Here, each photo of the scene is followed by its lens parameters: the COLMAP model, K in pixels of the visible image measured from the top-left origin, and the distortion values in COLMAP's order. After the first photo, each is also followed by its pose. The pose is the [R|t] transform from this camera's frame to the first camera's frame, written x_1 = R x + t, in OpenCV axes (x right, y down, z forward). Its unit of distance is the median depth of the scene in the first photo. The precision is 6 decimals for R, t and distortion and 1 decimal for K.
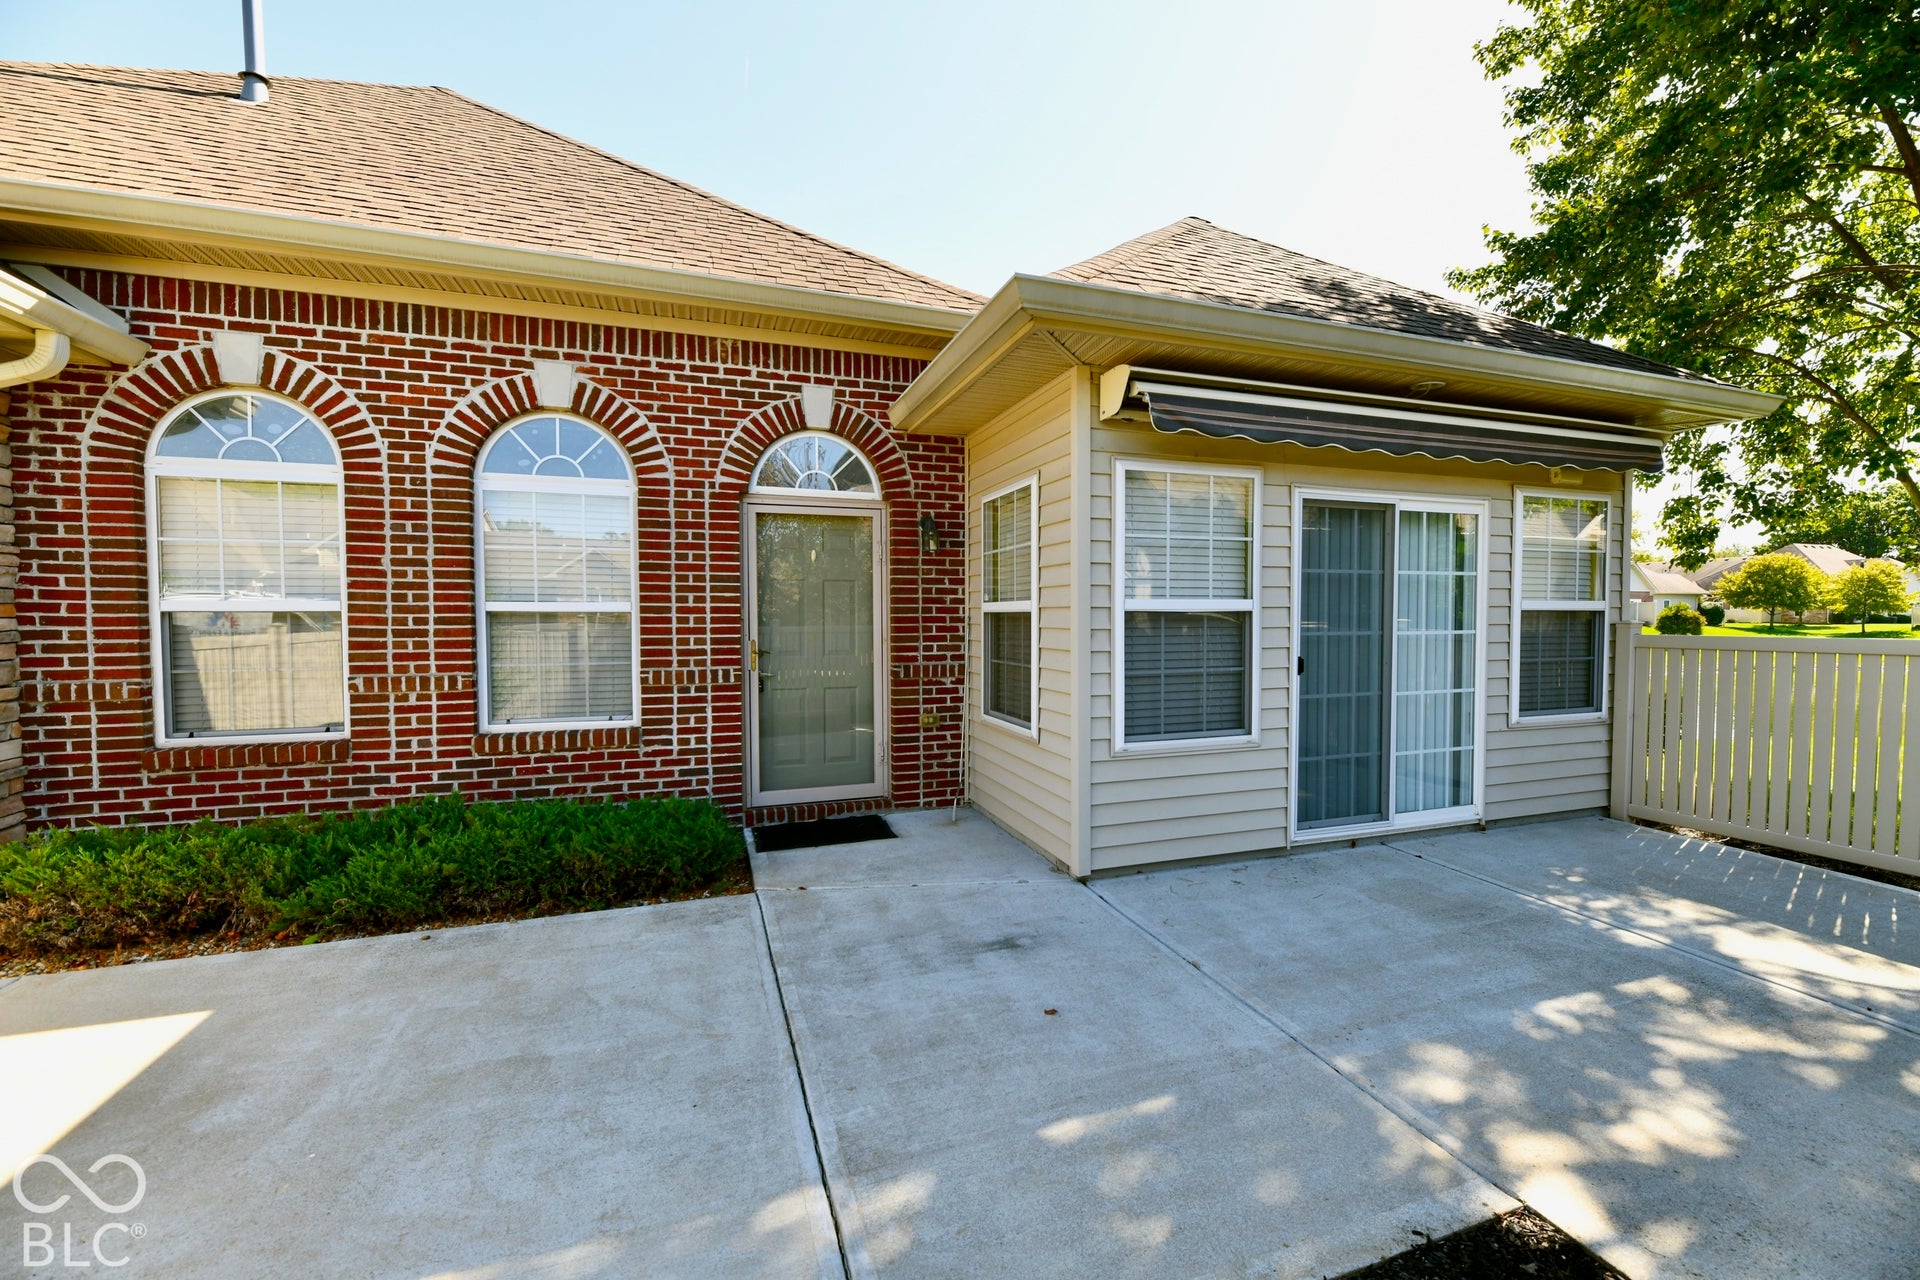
lens RADIAL K [[768.2, 0, 968.7], [0, 768.2, 634.1], [0, 0, 1]] dist [-0.008278, -0.000541]
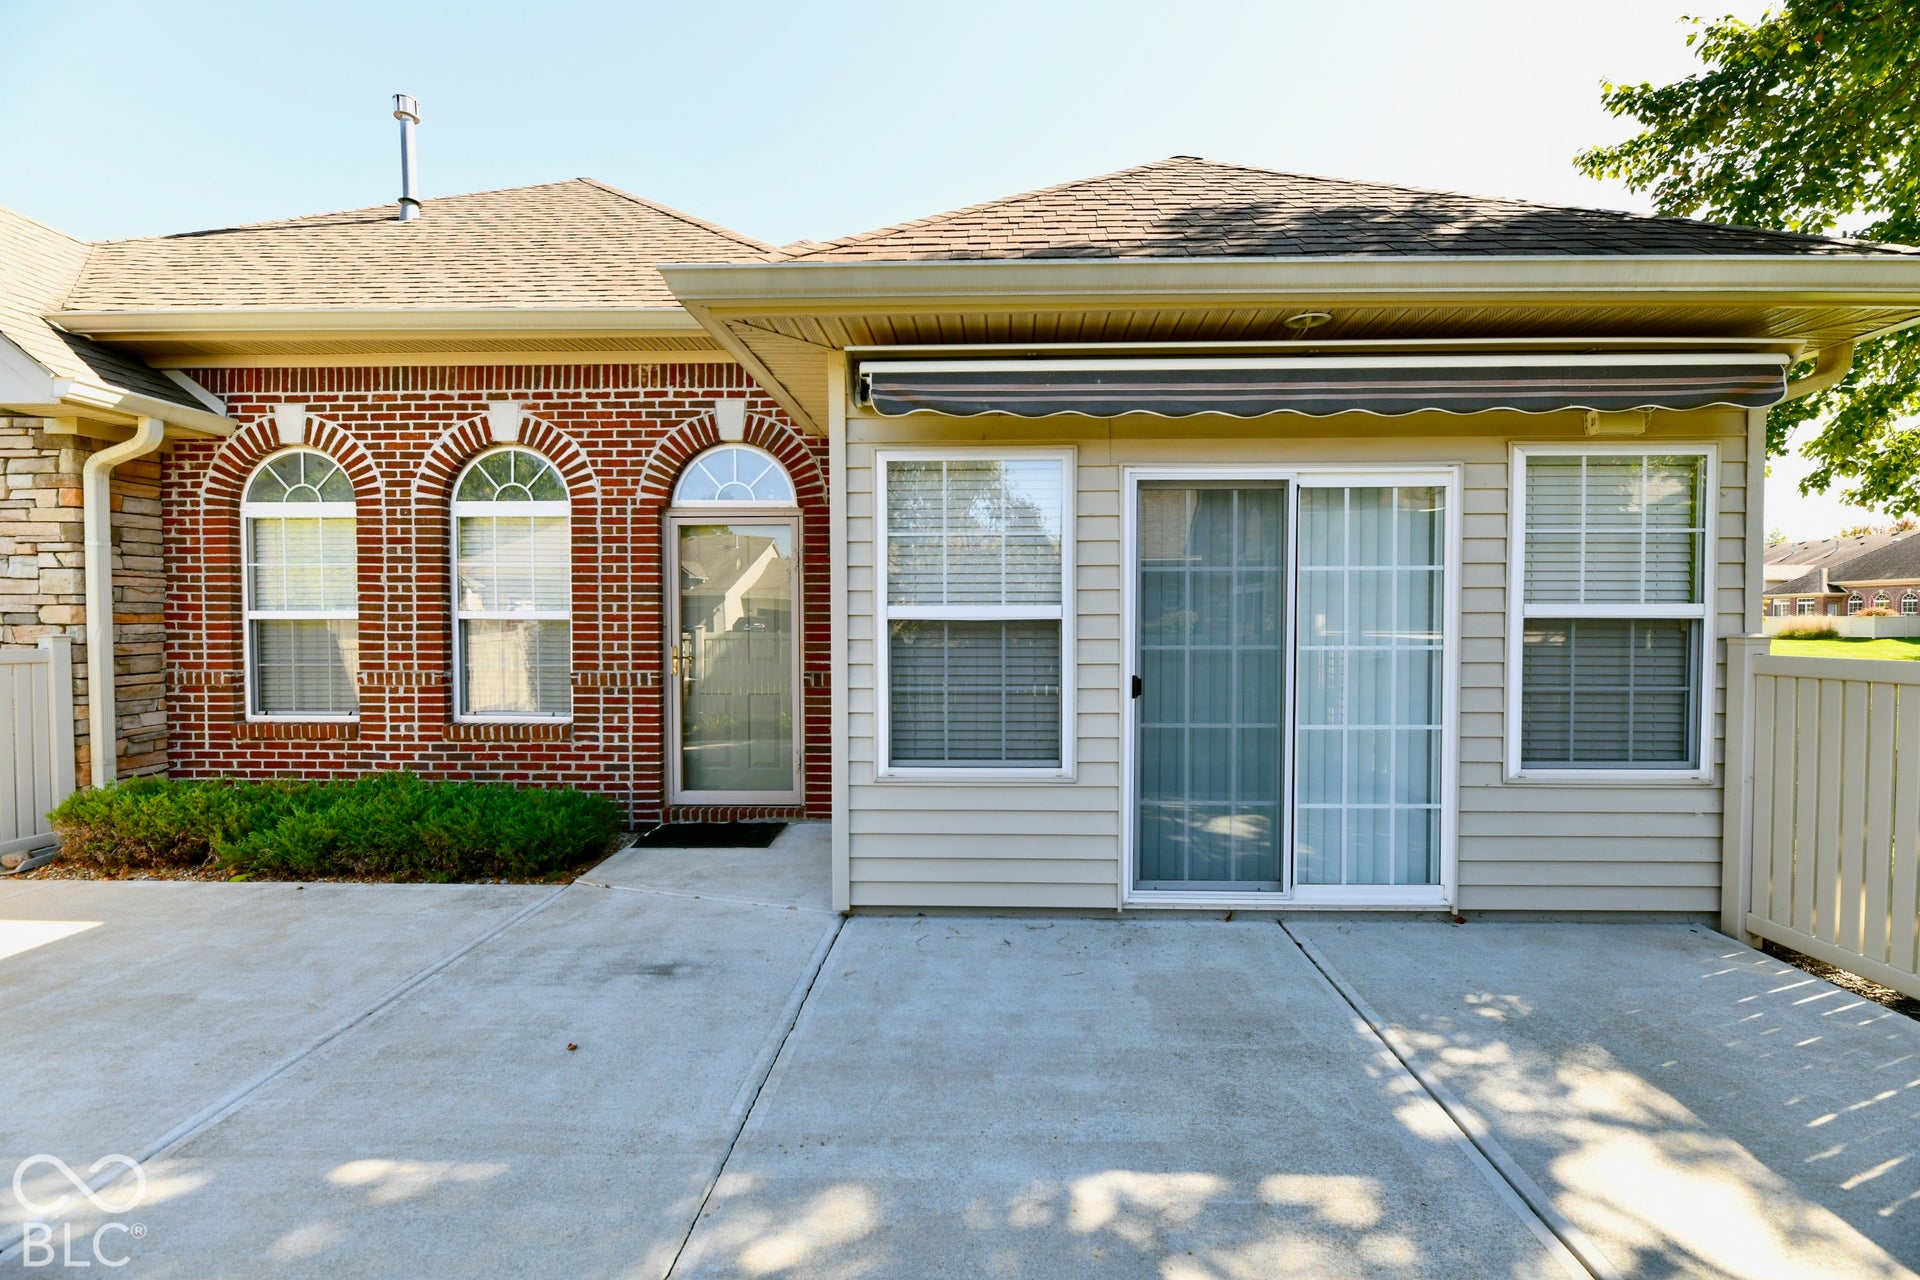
lens RADIAL K [[768.2, 0, 974.8], [0, 768.2, 636.8], [0, 0, 1]] dist [-0.008278, -0.000541]
pose [[0.936876, 0.008324, -0.349563, 0.556461], [-0.009750, 0.999950, -0.002319, -0.007937], [0.349526, 0.005581, 0.936910, 0.182725]]
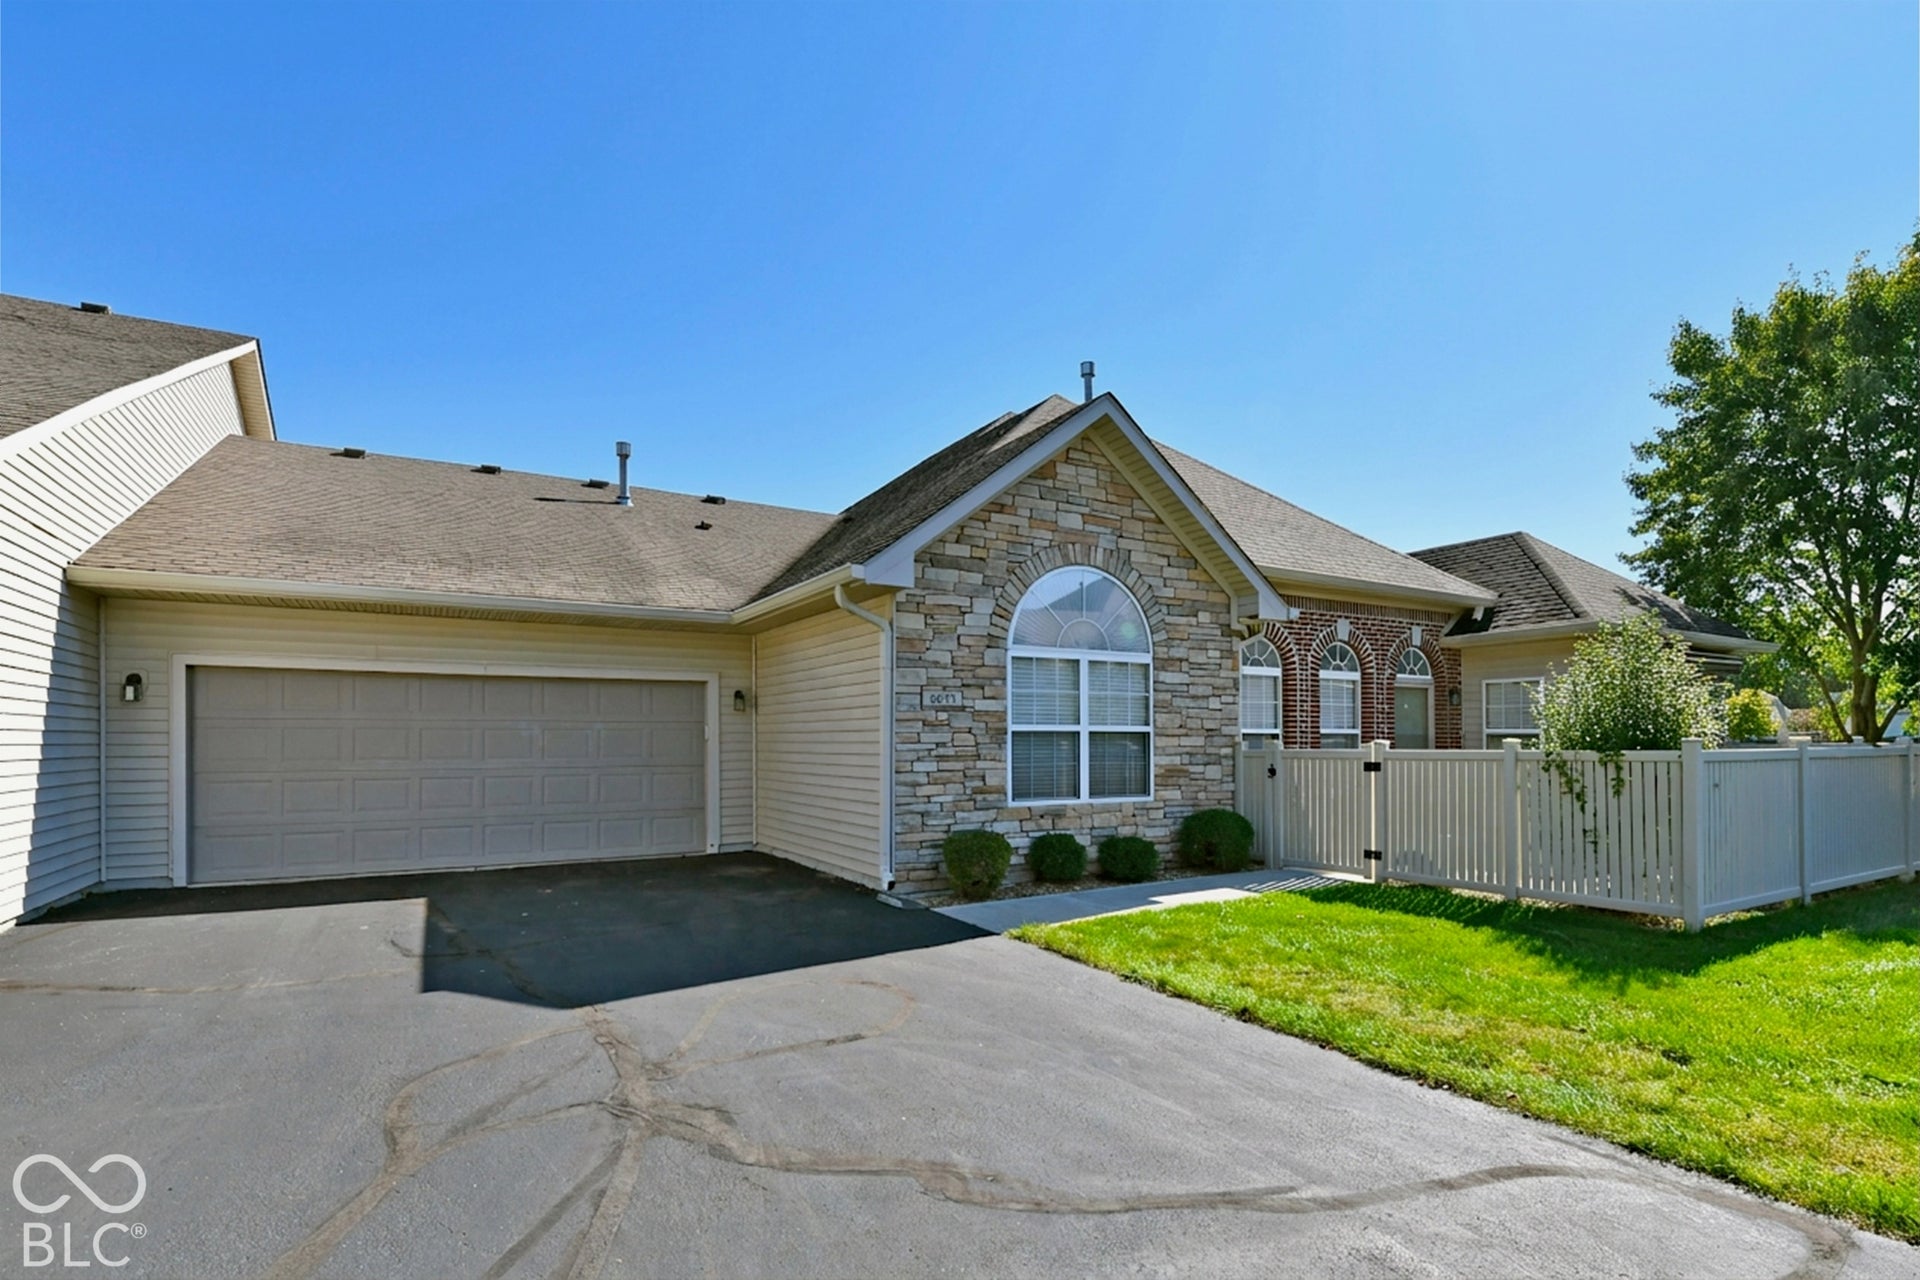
lens RADIAL K [[930.2, 0, 1029.7], [0, 930.2, 722.1], [0, 0, 1]] dist [0.001596, 0.000095]
pose [[0.972015, 0.002928, 0.234899, -2.154101], [0.007749, 0.998979, -0.044516, 0.051390], [-0.234790, 0.045091, 0.971000, -1.452035]]
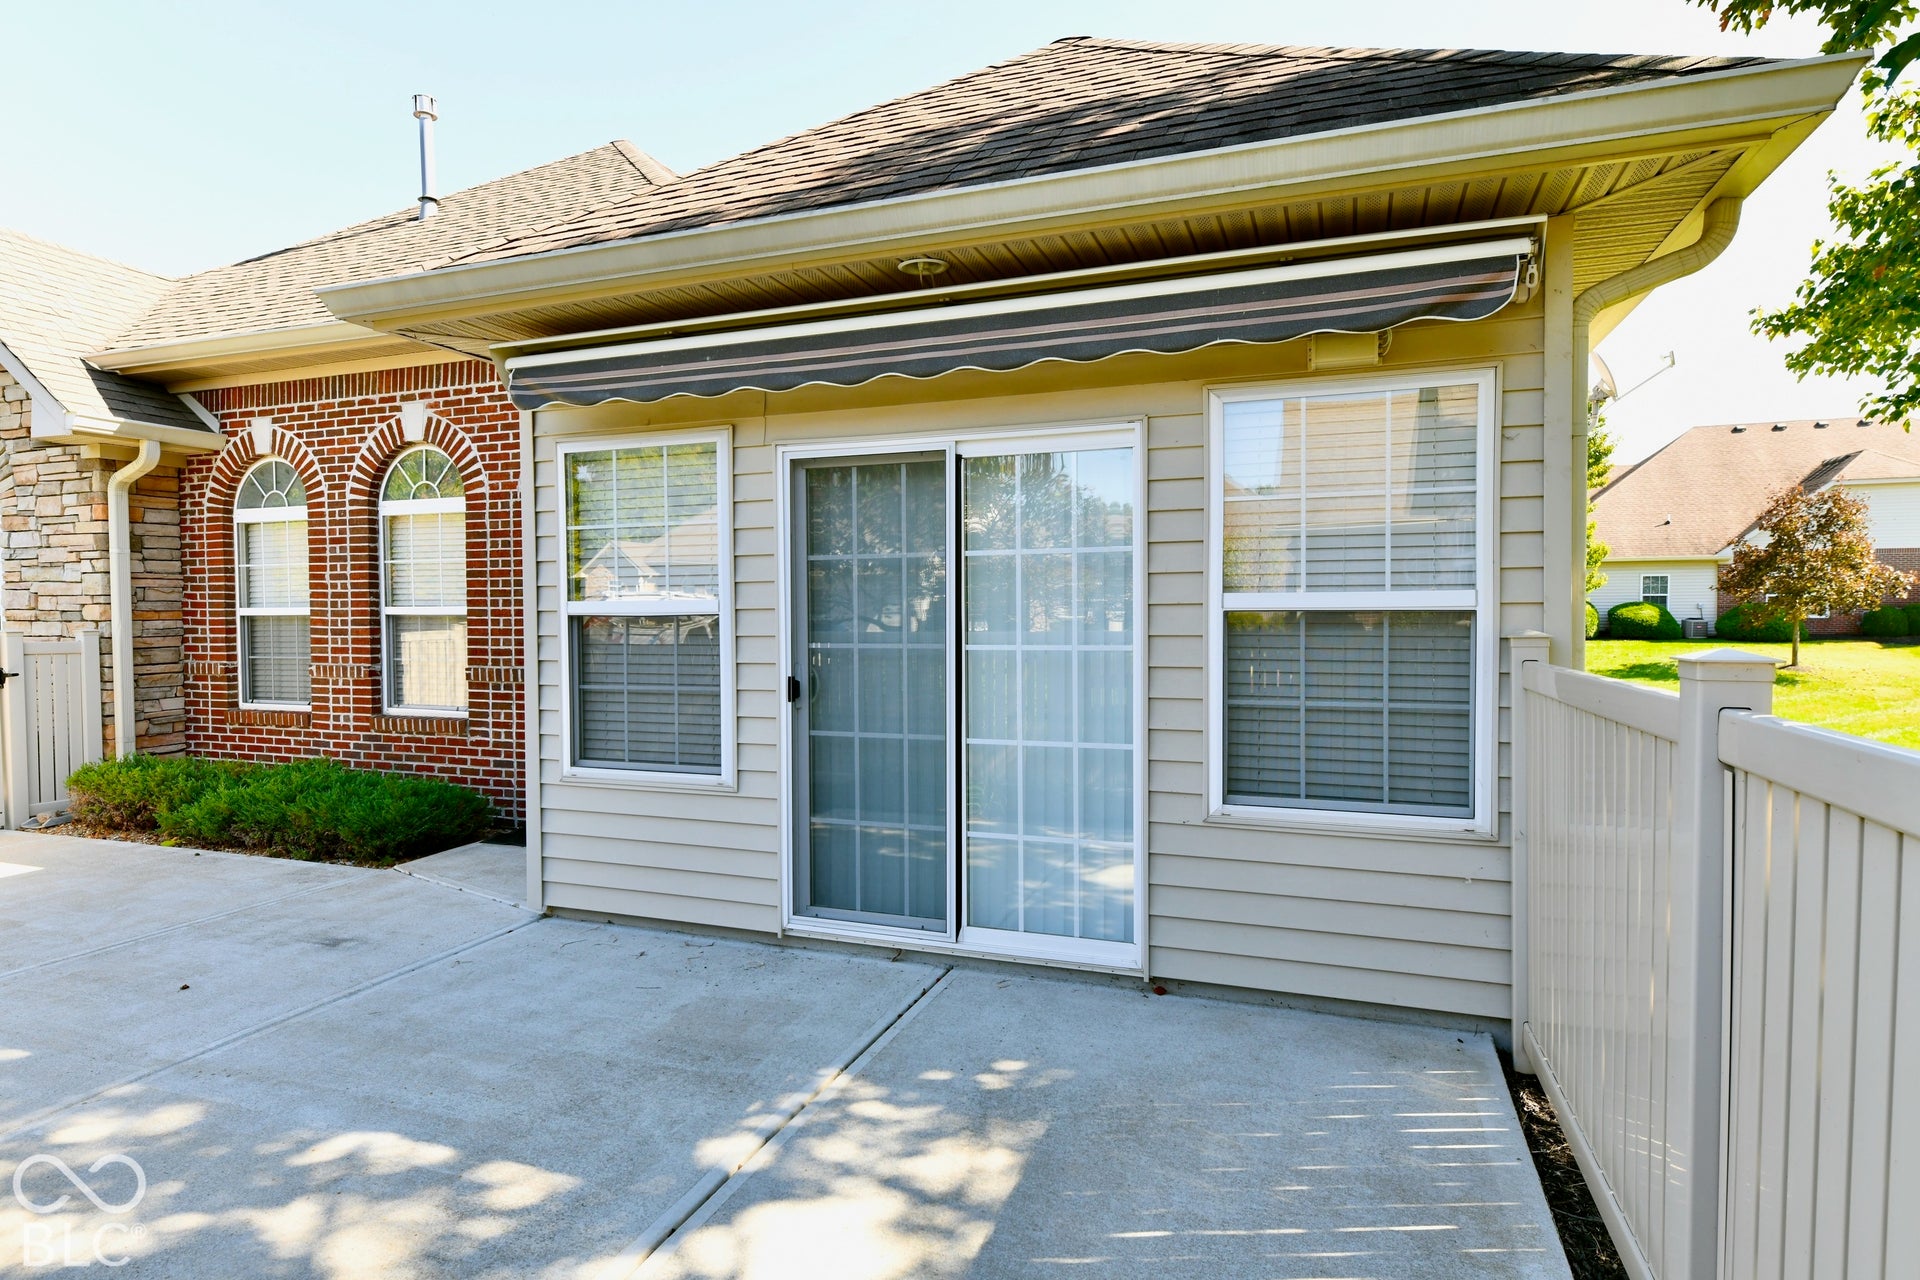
lens RADIAL K [[983.8, 0, 988.0], [0, 983.8, 638.3], [0, 0, 1]] dist [-0.007332, 0.000897]
pose [[0.785994, 0.014117, -0.618073, 1.156330], [-0.011748, 0.999900, 0.007897, -0.016778], [0.618122, 0.001054, 0.786081, 0.382704]]
